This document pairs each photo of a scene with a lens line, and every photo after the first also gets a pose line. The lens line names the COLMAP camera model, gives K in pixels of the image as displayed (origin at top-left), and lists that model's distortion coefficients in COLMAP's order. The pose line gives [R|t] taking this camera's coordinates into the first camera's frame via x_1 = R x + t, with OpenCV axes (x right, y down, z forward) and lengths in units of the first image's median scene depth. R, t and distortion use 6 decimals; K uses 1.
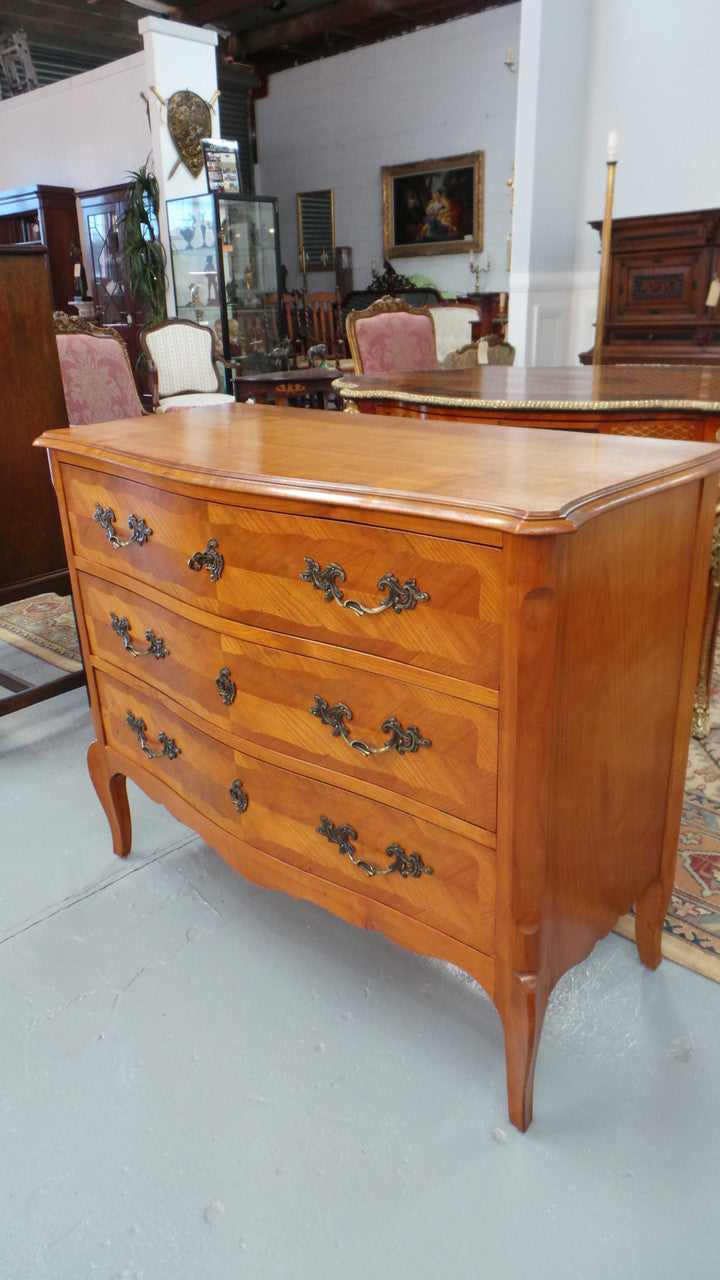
lens RADIAL K [[870.6, 0, 361.1], [0, 870.6, 639.4], [0, 0, 1]] dist [0.004842, 0.000644]
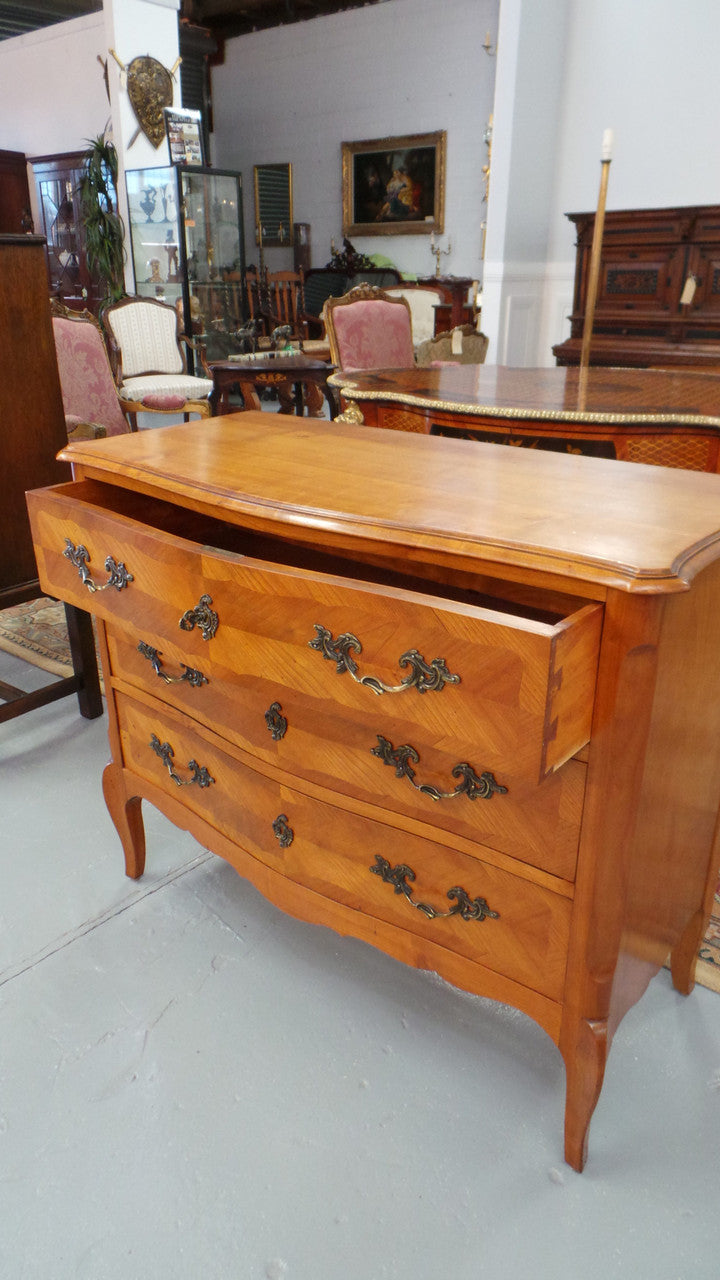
lens RADIAL K [[873.5, 0, 360.0], [0, 873.5, 640.0], [0, 0, 1]] dist [0.000810, 0.002923]
pose [[0.998105, 0.007941, 0.061023, -0.057816], [-0.009446, 0.999658, 0.024400, -0.028770], [-0.060808, -0.024930, 0.997838, 0.014231]]
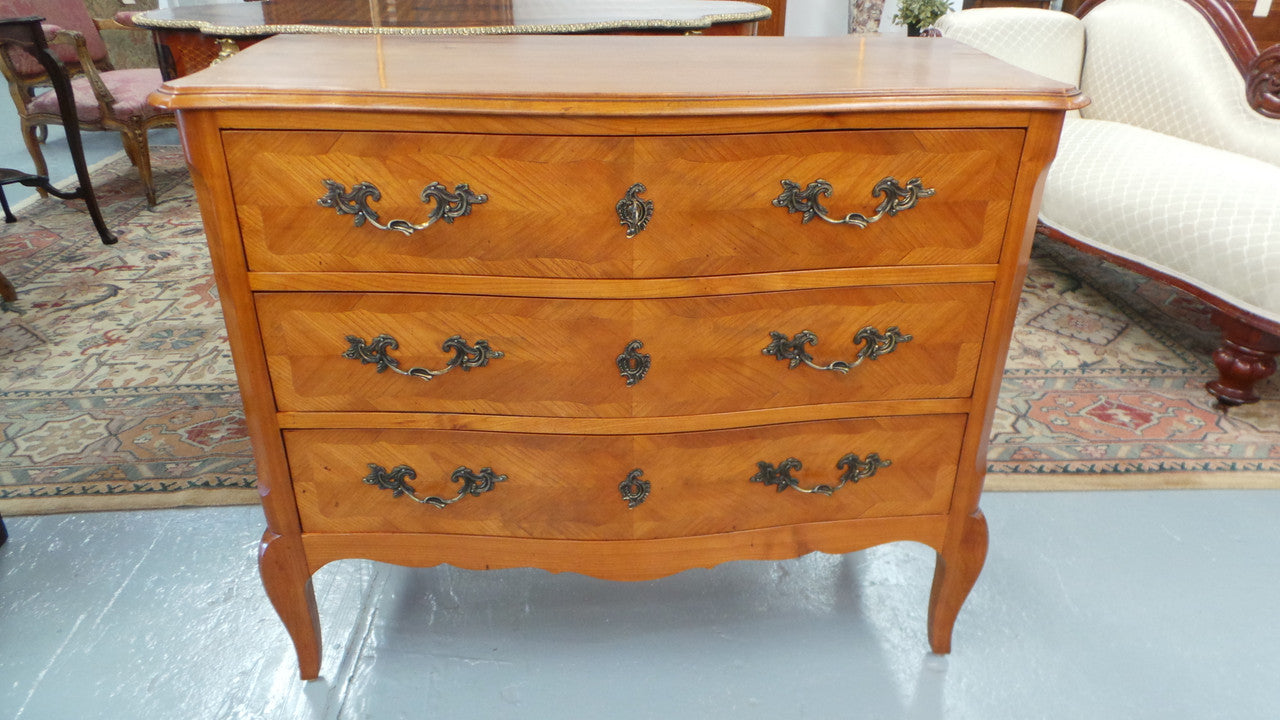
lens RADIAL K [[884.7, 0, 635.0], [0, 884.7, 365.0], [0, 0, 1]] dist [-0.004362, 0.001504]
pose [[0.699657, -0.286549, 0.654500, -0.336049], [0.236671, 0.957284, 0.166112, -0.040340], [-0.674142, 0.038680, 0.737588, 0.176952]]
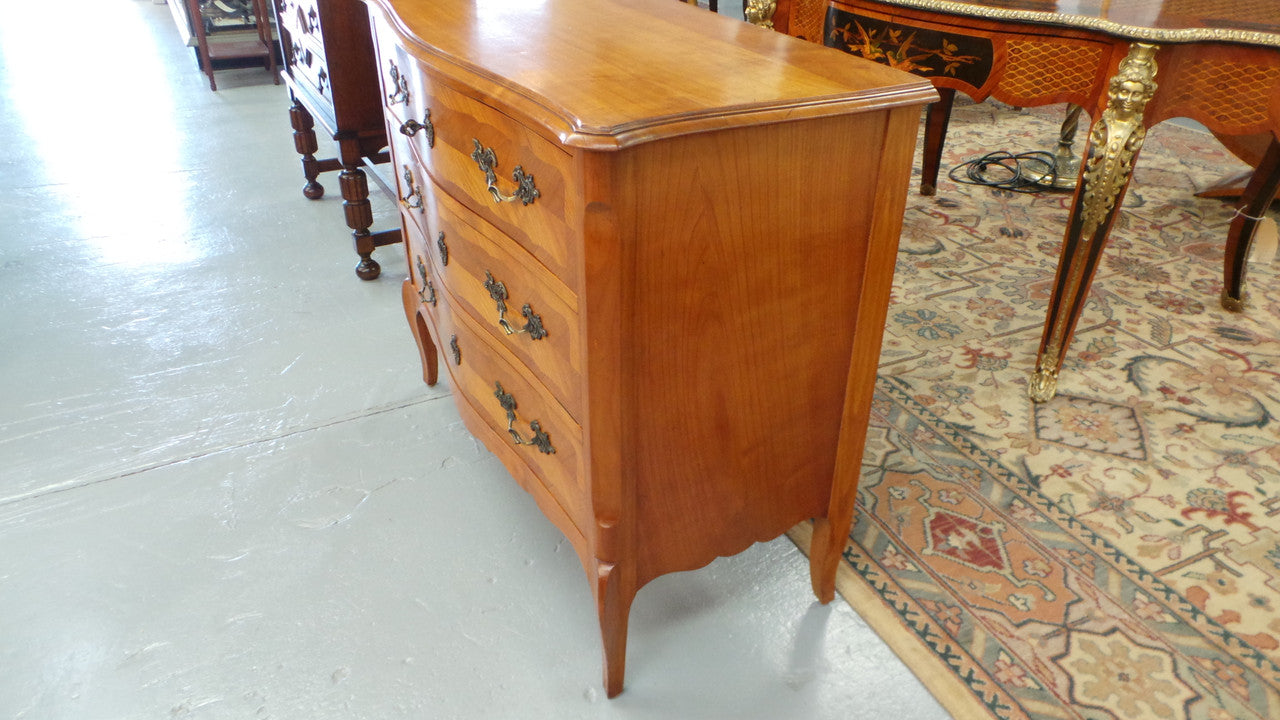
lens RADIAL K [[873.0, 0, 640.0], [0, 873.0, 360.0], [0, 0, 1]] dist [-0.001245, -0.031472]
pose [[0.940444, 0.212233, -0.265562, 0.187325], [-0.164892, 0.967915, 0.189606, -0.027634], [0.297282, -0.134524, 0.945265, 0.011803]]
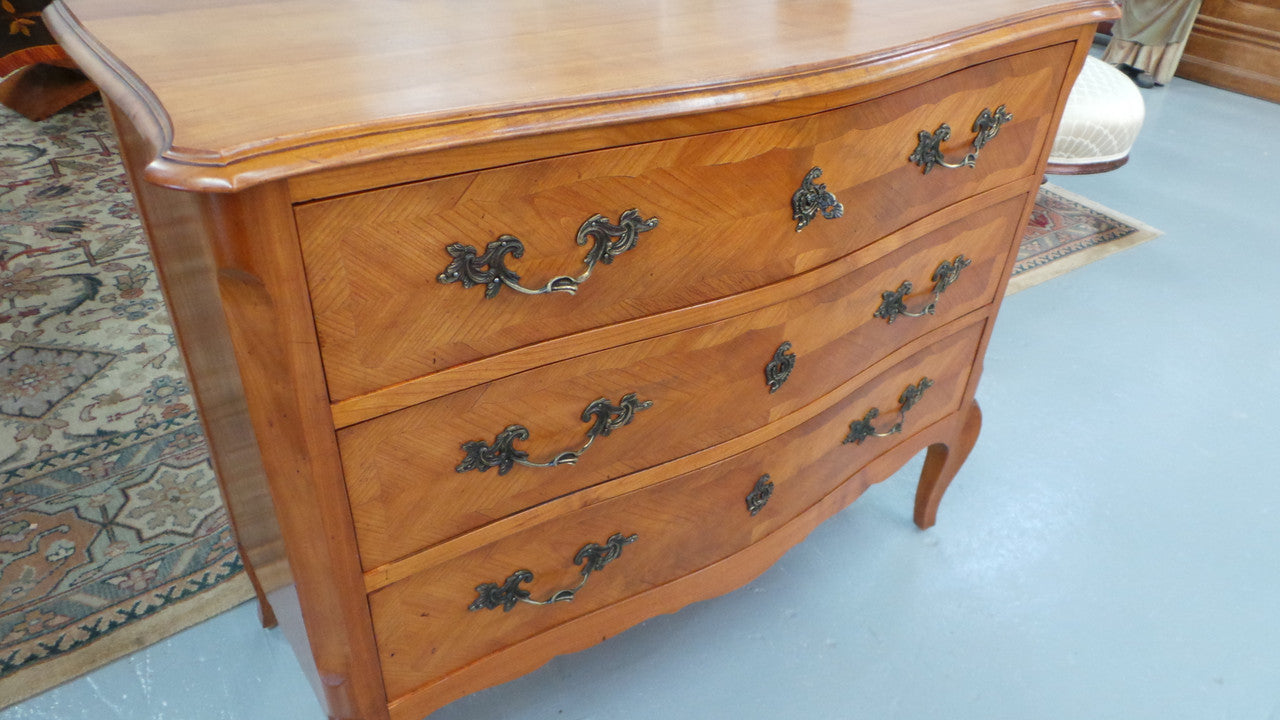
lens RADIAL K [[884.2, 0, 638.3], [0, 884.2, 360.9], [0, 0, 1]] dist [0.001545, 0.006874]
pose [[0.209134, -0.518079, 0.829372, -0.372465], [0.318287, 0.838007, 0.443213, -0.148580], [-0.924638, 0.171288, 0.340154, 0.406210]]
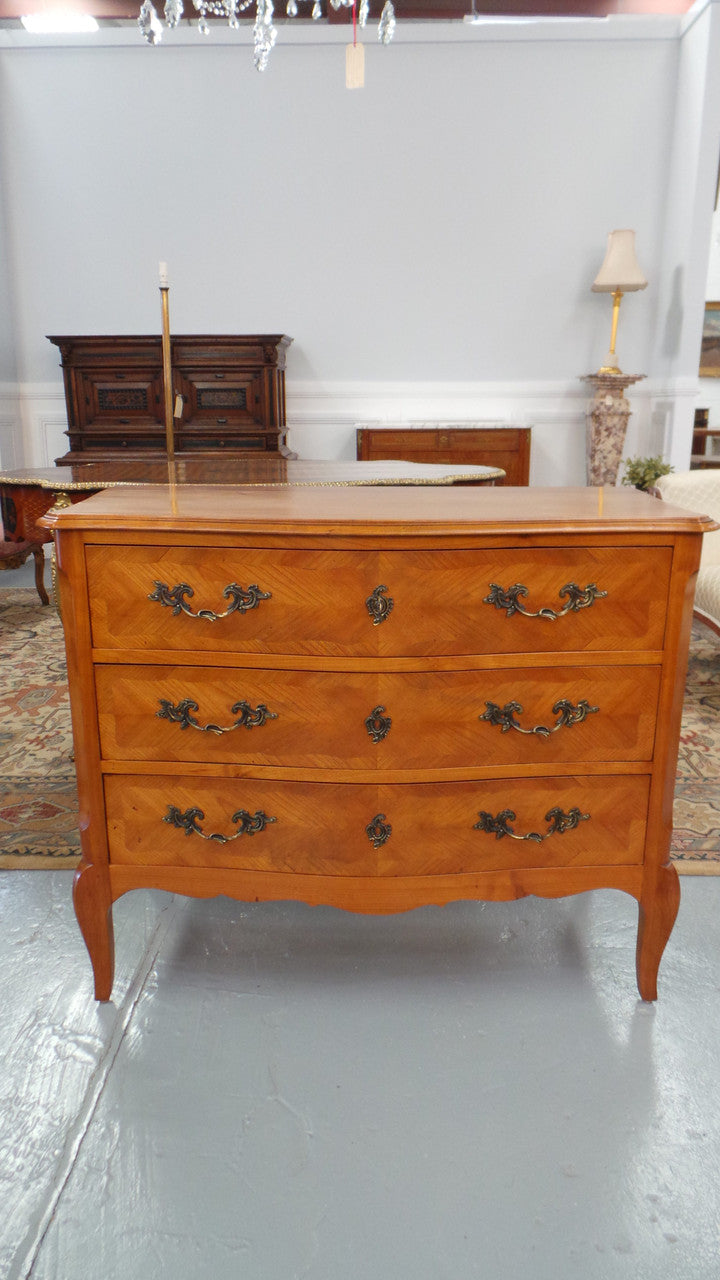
lens RADIAL K [[866.6, 0, 347.7], [0, 866.6, 635.6], [0, 0, 1]] dist [0.017951, 0.002544]
pose [[0.739999, -0.142556, 0.657327, -0.412392], [0.225237, 0.973378, -0.042467, -0.007218], [-0.633774, 0.179480, 0.752408, 0.094369]]
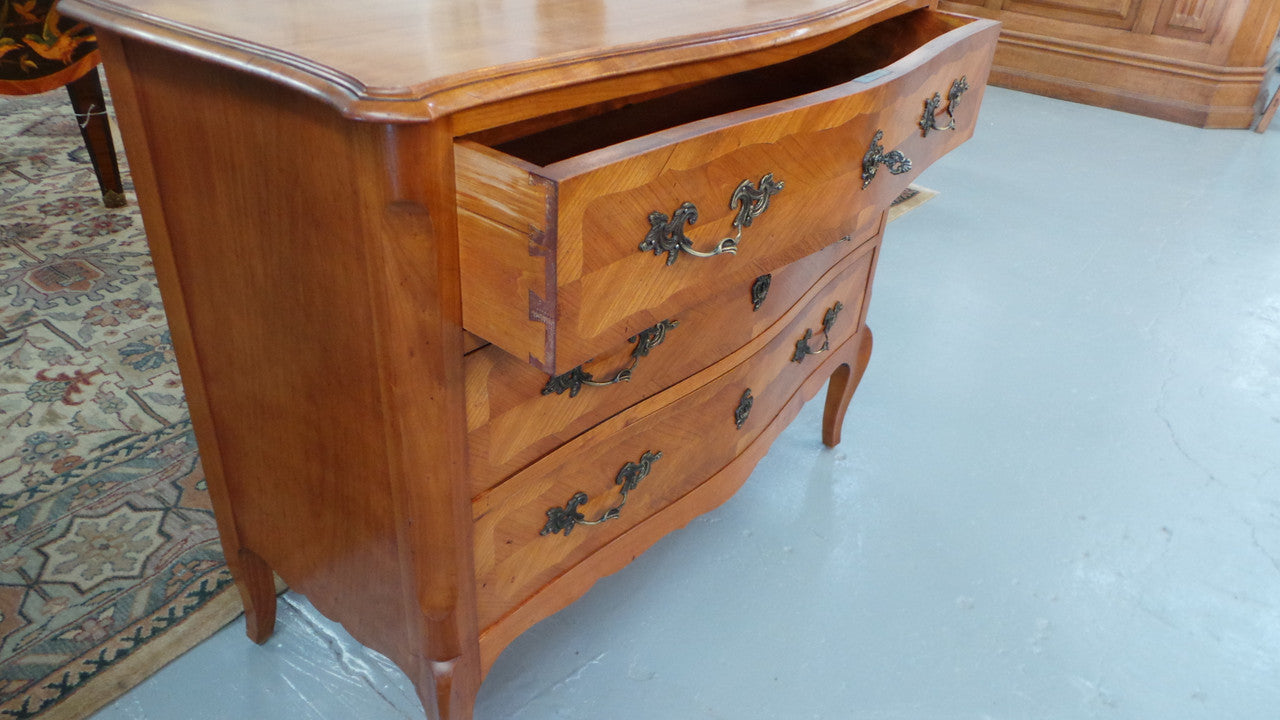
lens RADIAL K [[891.2, 0, 640.0], [0, 891.2, 360.0], [0, 0, 1]] dist [0.007613, 0.008658]
pose [[-0.077752, -0.495713, 0.864999, -0.441866], [0.323091, 0.808273, 0.492246, -0.167733], [-0.943168, 0.317747, 0.097316, 0.496878]]
